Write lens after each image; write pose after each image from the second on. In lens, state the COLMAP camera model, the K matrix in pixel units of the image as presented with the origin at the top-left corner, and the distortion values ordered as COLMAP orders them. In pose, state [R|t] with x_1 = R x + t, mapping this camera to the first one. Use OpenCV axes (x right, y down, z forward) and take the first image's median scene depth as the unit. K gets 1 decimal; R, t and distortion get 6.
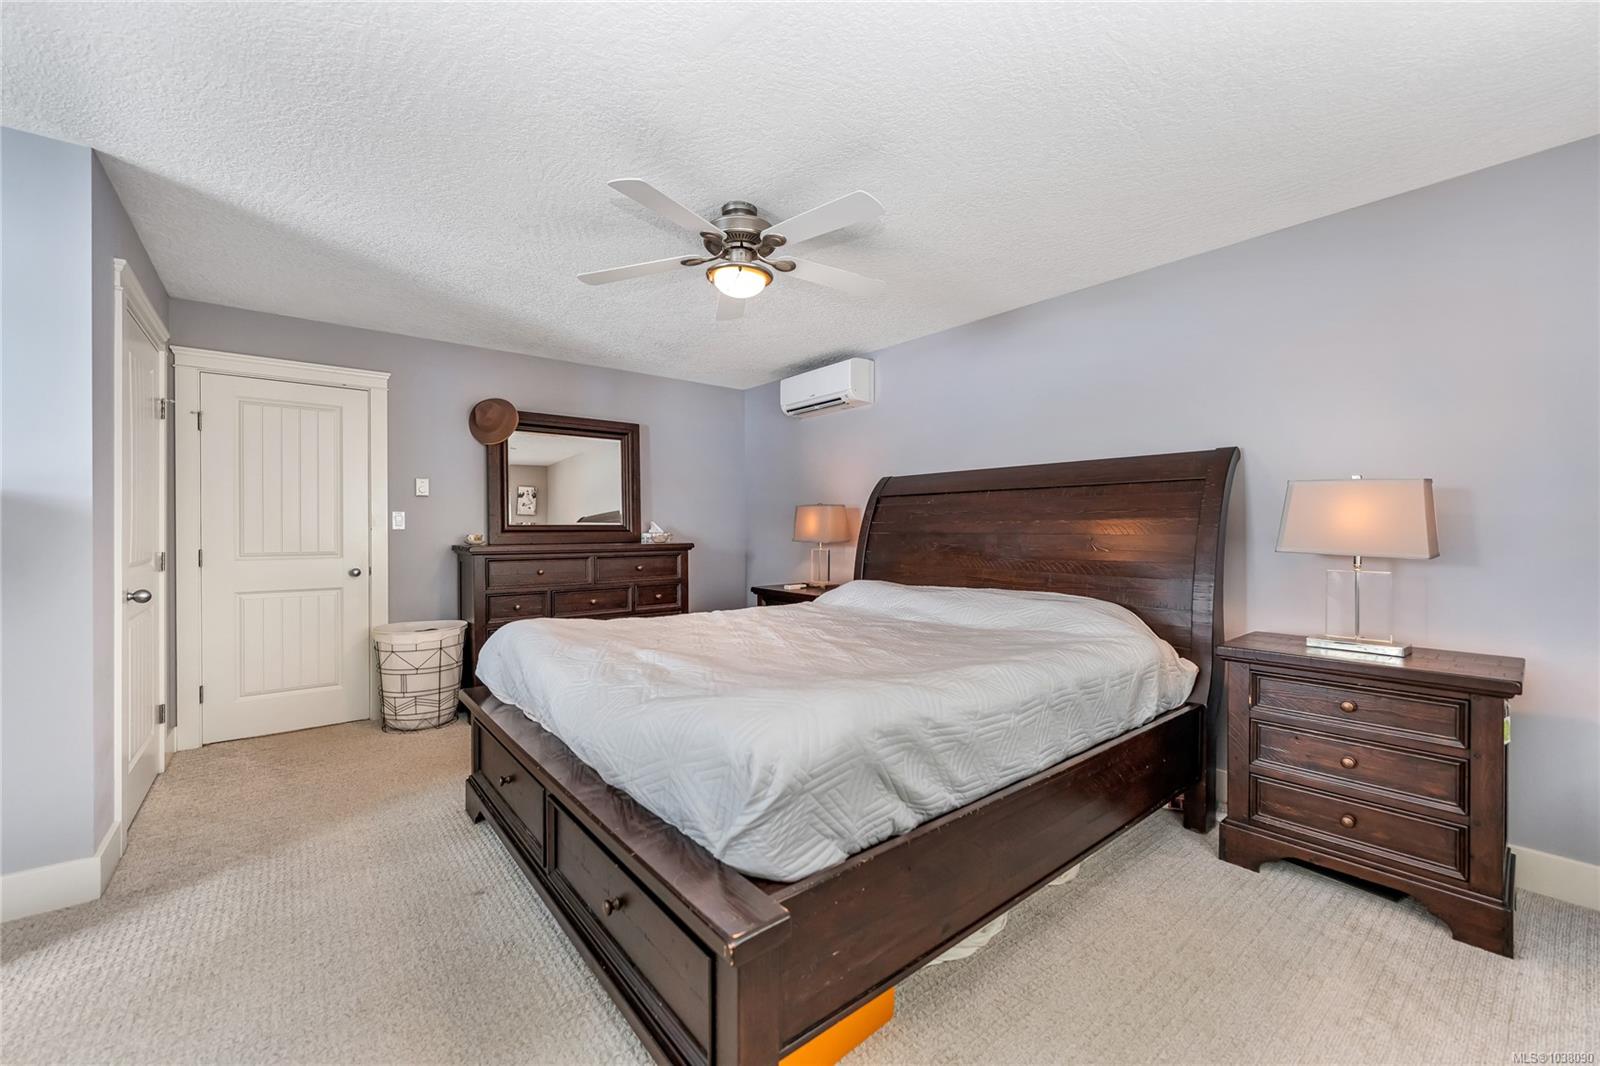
lens RADIAL K [[640.4, 0, 792.9], [0, 640.4, 534.9], [0, 0, 1]] dist [-0.000982, -0.000062]
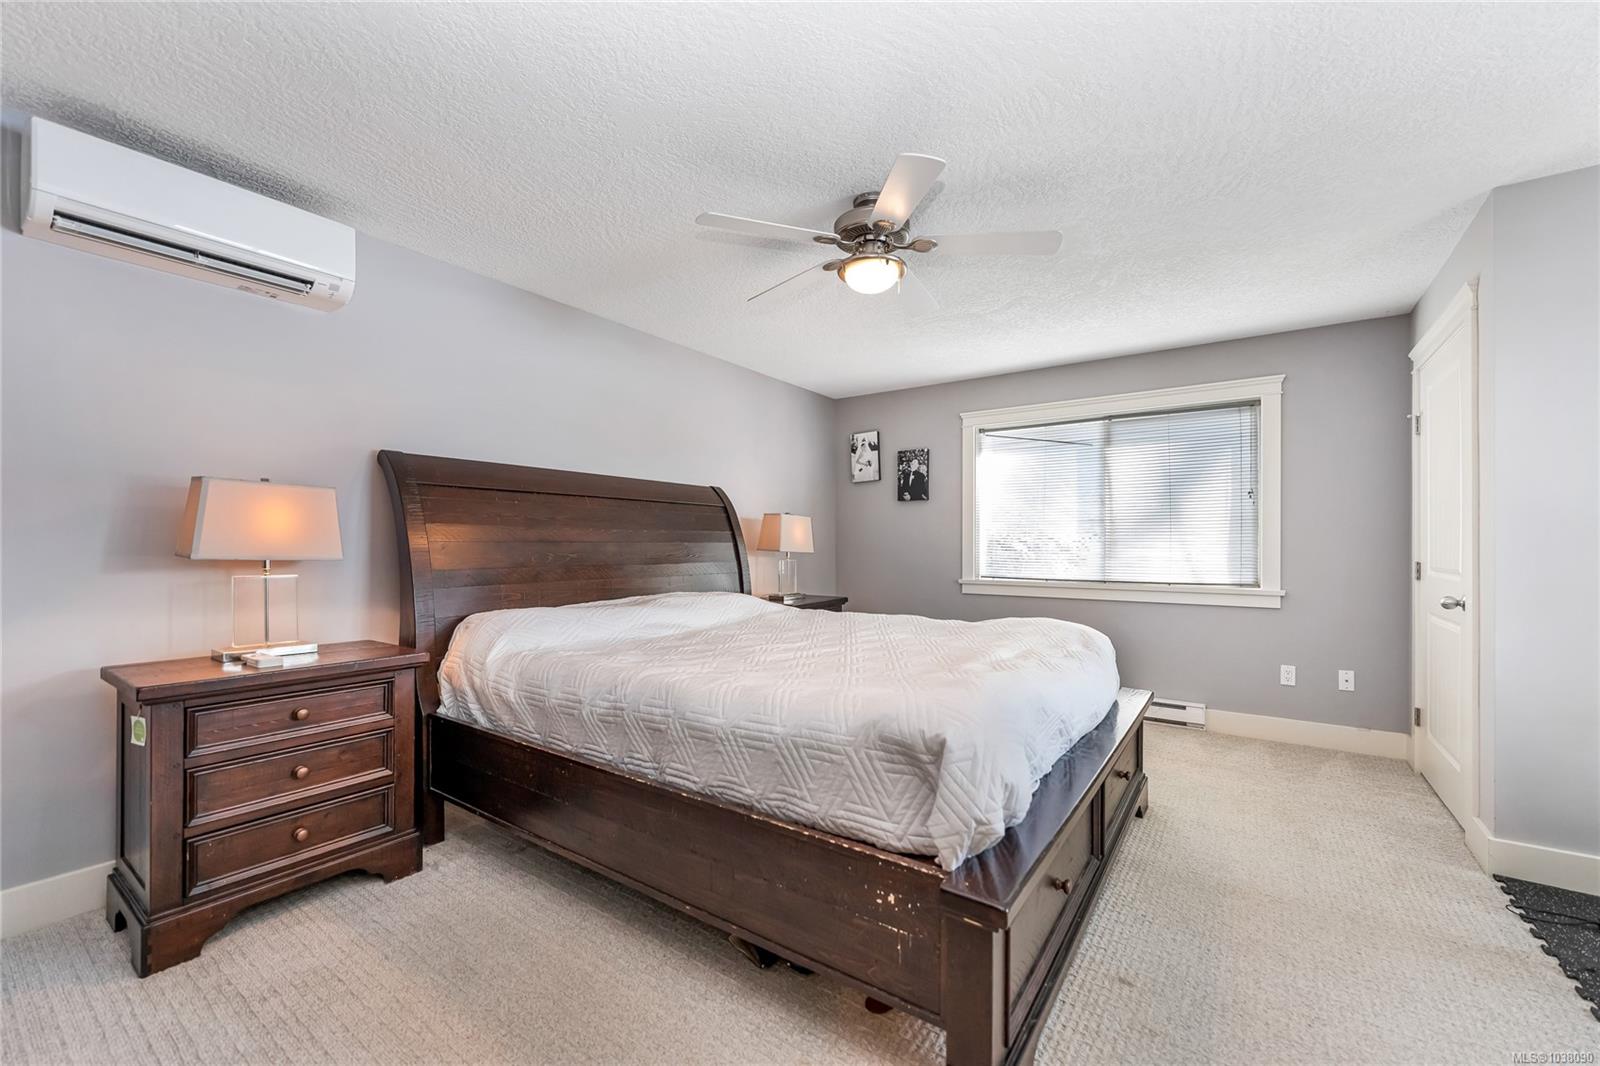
lens RADIAL K [[640.4, 0, 792.9], [0, 640.4, 534.9], [0, 0, 1]] dist [-0.000982, -0.000062]
pose [[-0.263199, 0.004232, 0.964732, -0.266422], [-0.006102, 0.999963, -0.006052, -0.003281], [-0.964722, -0.007480, -0.263164, 0.532183]]
